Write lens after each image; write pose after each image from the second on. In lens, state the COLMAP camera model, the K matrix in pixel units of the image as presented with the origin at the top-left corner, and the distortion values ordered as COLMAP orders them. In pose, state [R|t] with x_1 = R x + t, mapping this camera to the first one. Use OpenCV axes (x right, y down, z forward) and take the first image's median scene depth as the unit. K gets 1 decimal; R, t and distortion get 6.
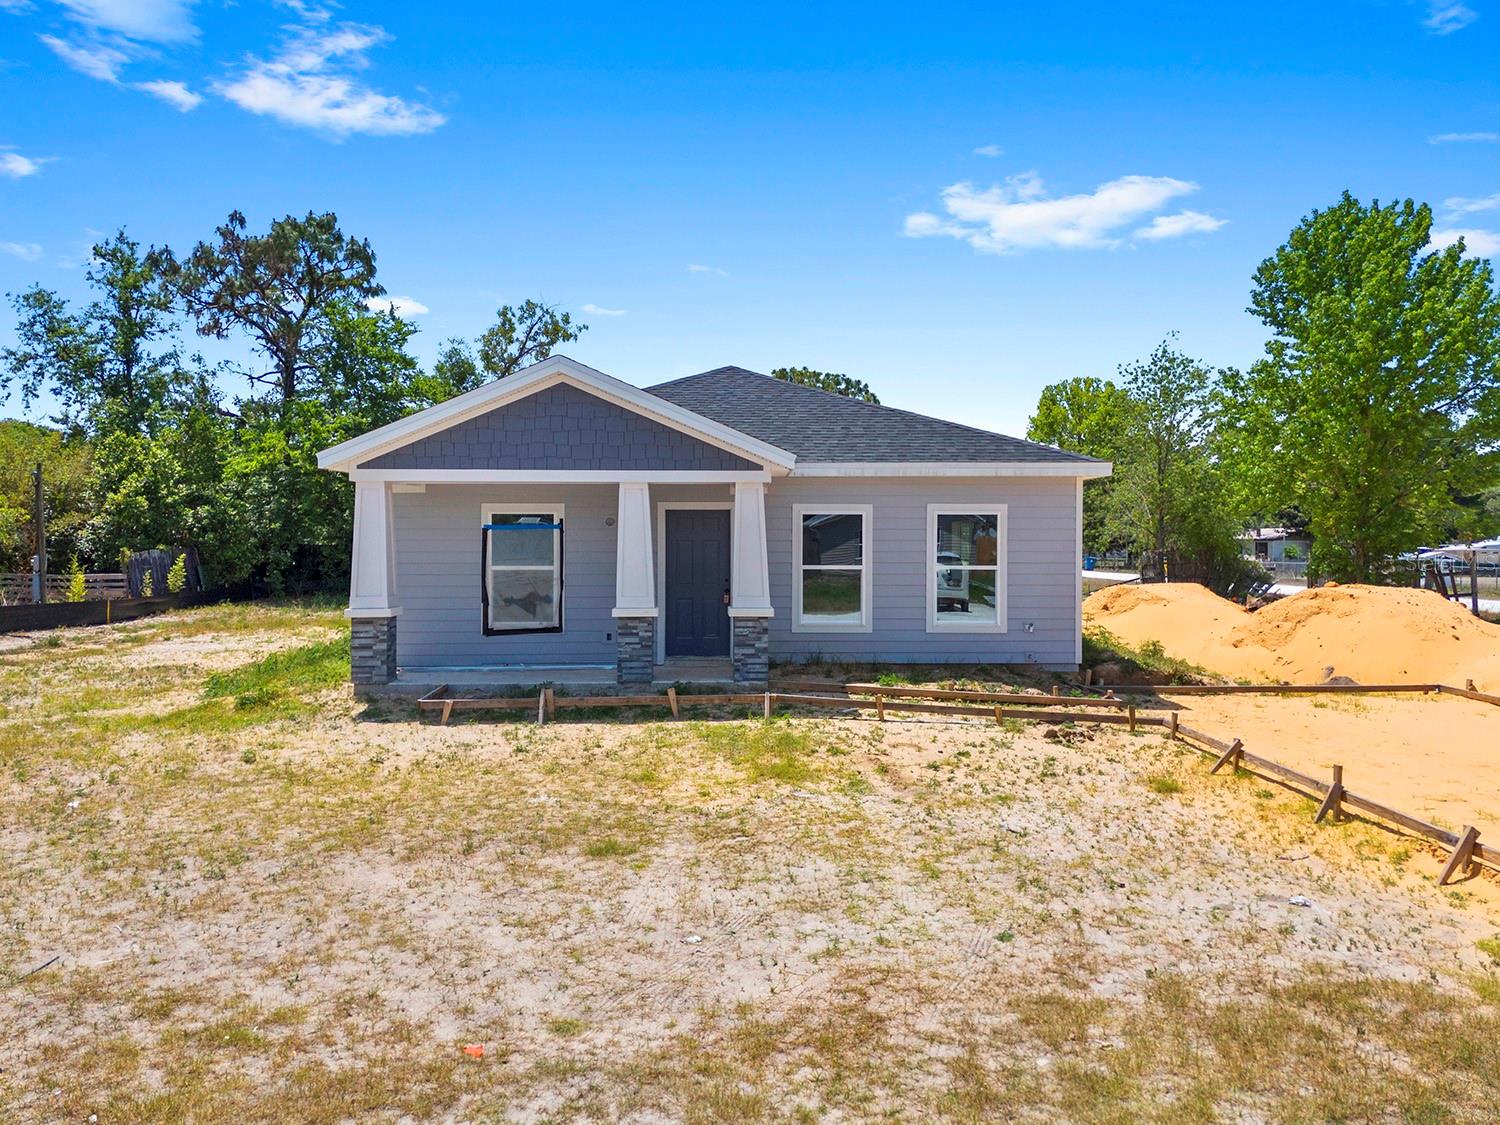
lens RADIAL K [[1106.9, 0, 750.0], [0, 1106.9, 562.5], [0, 0, 1]] dist [0.082379, -0.088432]
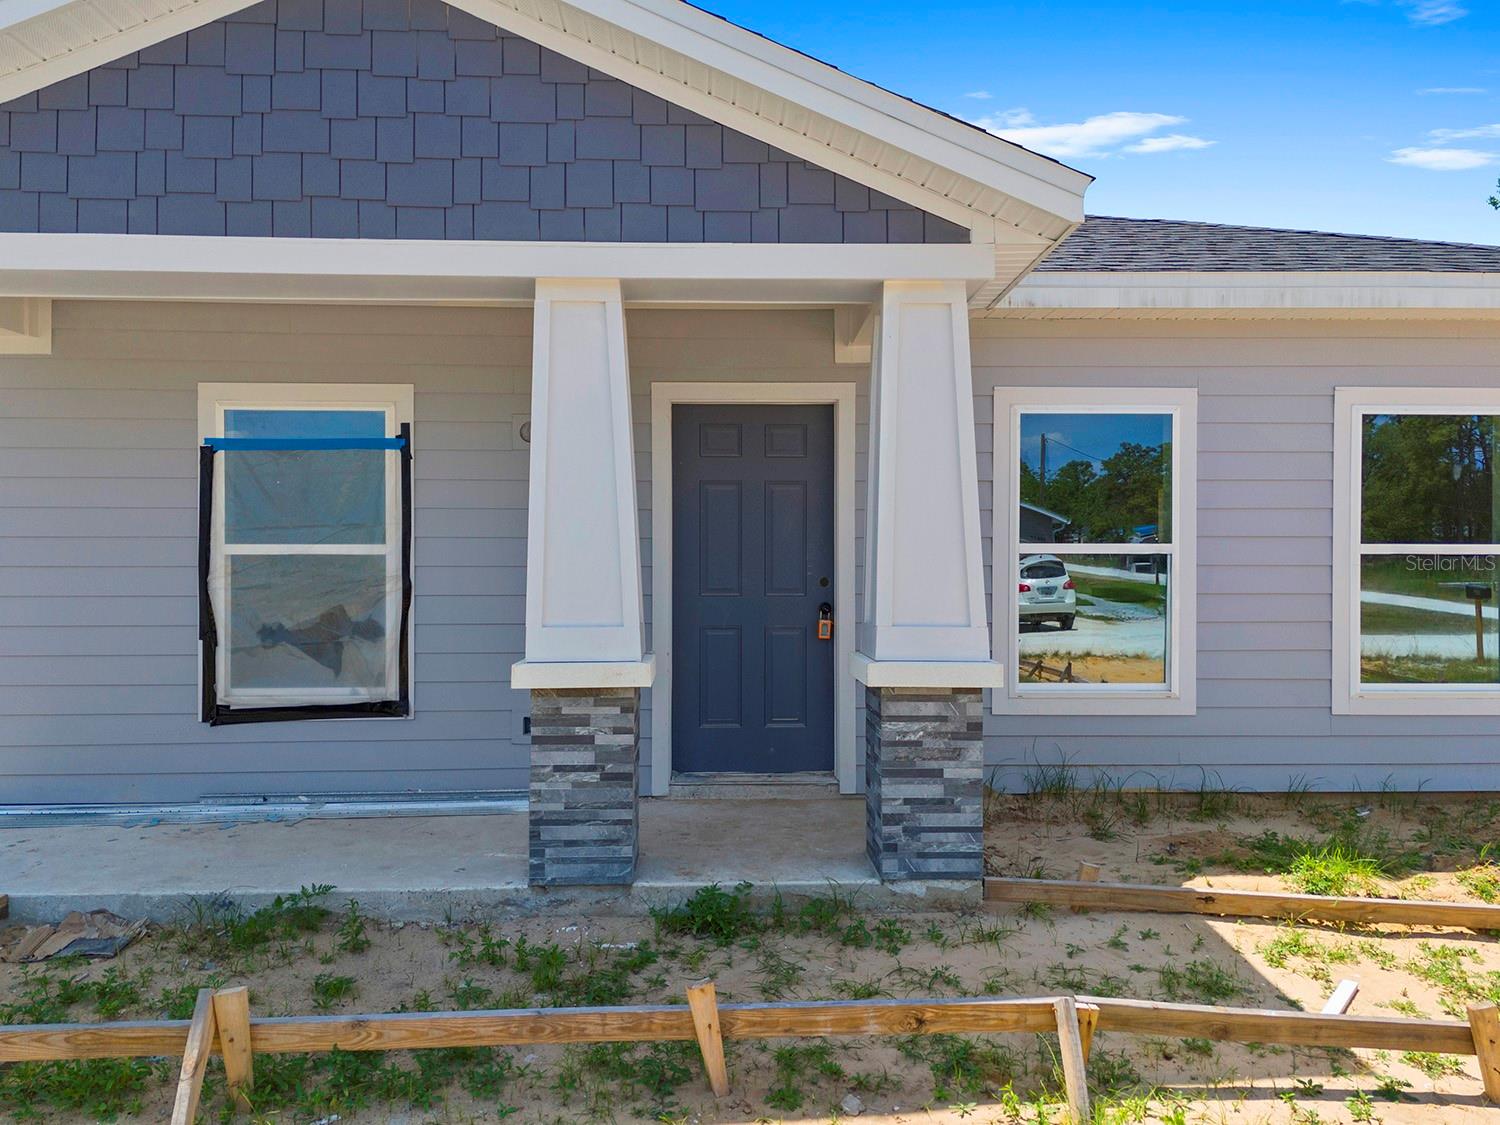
lens RADIAL K [[1106.9, 0, 750.0], [0, 1106.9, 562.5], [0, 0, 1]] dist [0.082379, -0.088432]
pose [[0.999998, -0.000639, 0.002028, -0.054252], [0.000664, 0.999925, -0.012237, 0.015597], [-0.002020, 0.012238, 0.999923, 0.665119]]
